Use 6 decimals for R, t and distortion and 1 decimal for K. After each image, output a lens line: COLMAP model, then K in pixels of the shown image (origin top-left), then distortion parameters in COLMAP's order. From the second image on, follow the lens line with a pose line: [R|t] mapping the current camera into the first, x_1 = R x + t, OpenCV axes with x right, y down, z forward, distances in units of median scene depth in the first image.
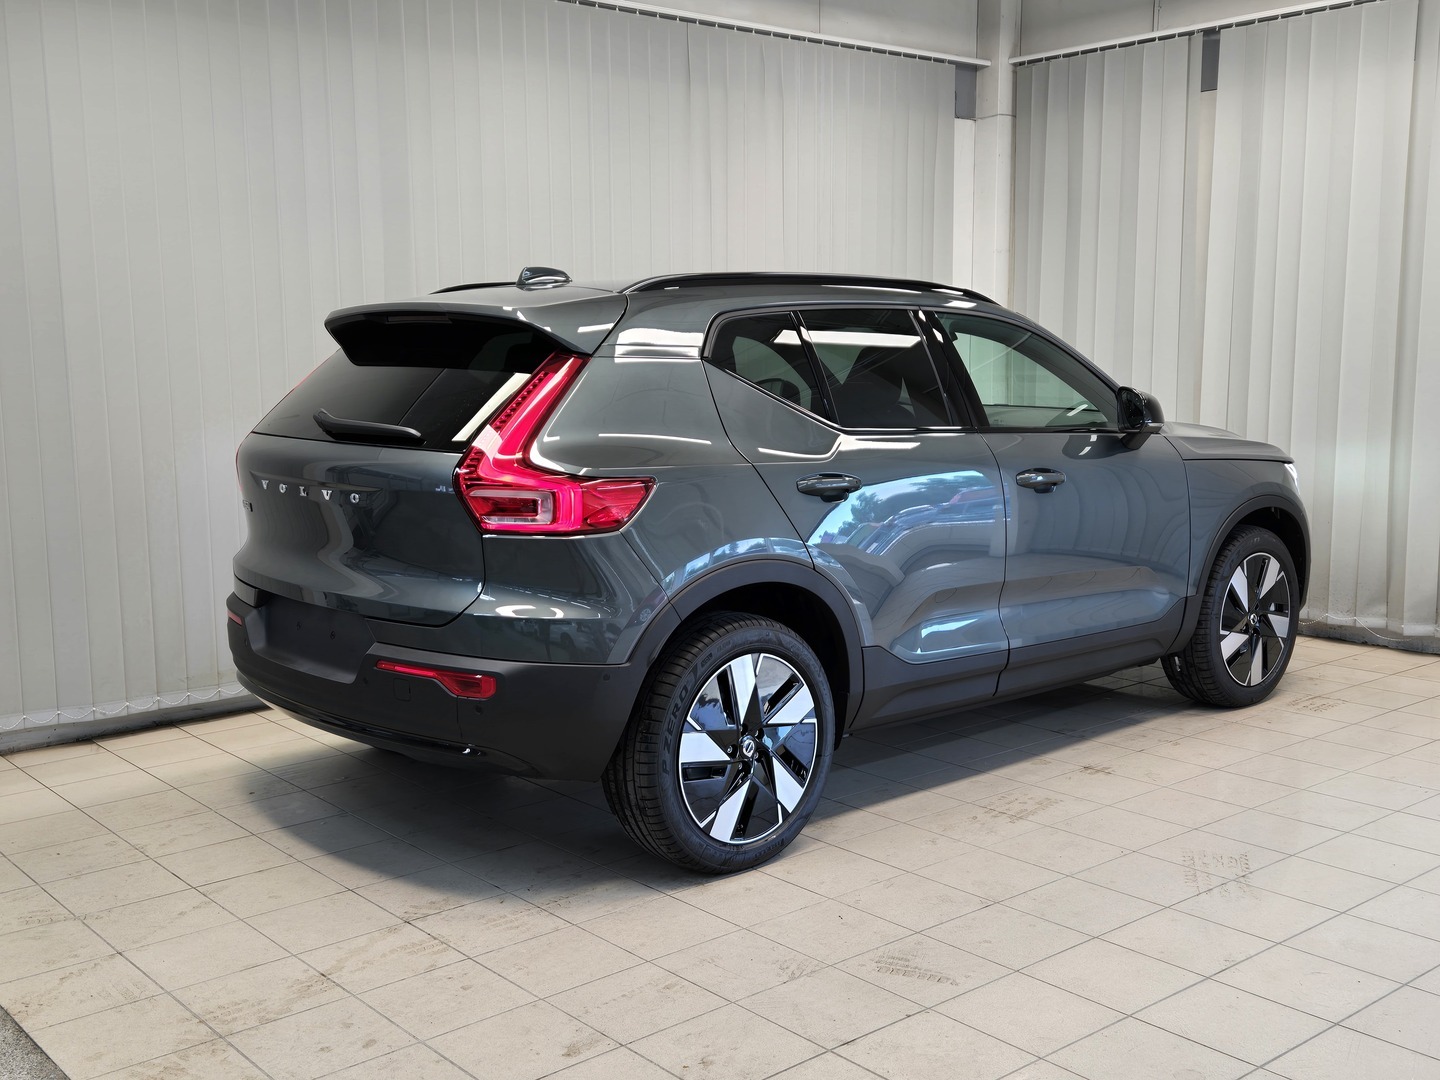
lens RADIAL K [[1549.9, 0, 720.0], [0, 1549.9, 540.0], [0, 0, 1]] dist [0.025860, 0.012181]
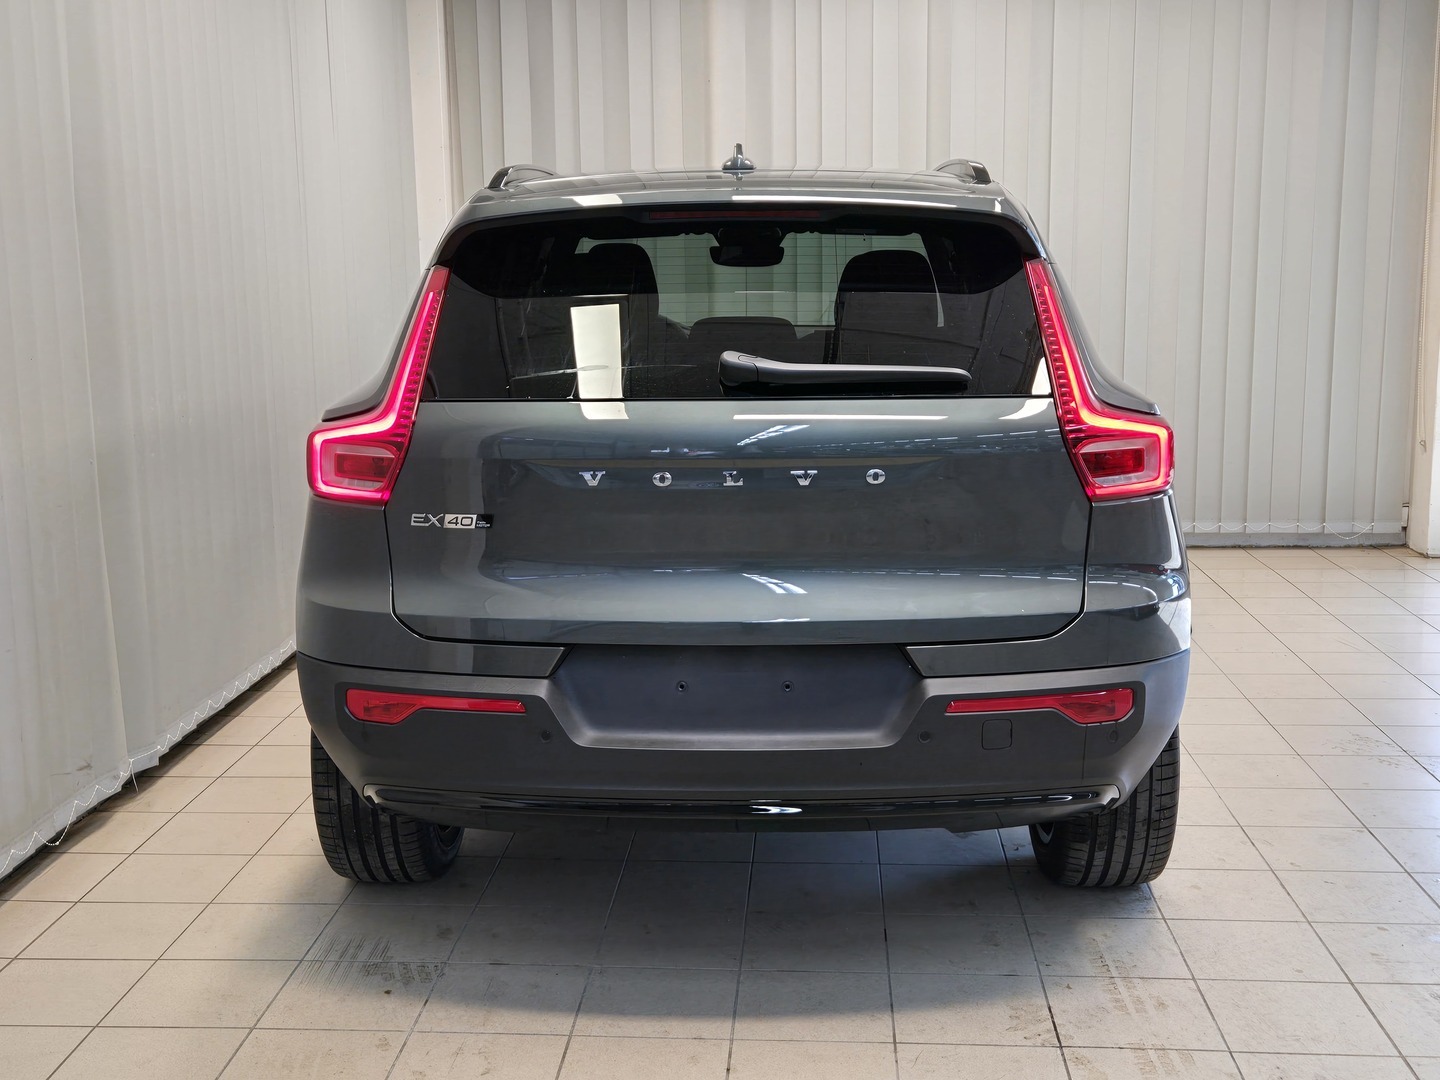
lens RADIAL K [[1680.0, 0, 720.0], [0, 1680.0, 540.0], [0, 0, 1]] dist [0.023721, 0.020957]
pose [[0.698003, -0.123764, 0.705319, -0.775330], [0.103849, 0.992034, 0.071302, -0.056630], [-0.708525, 0.023477, 0.705295, 0.511879]]
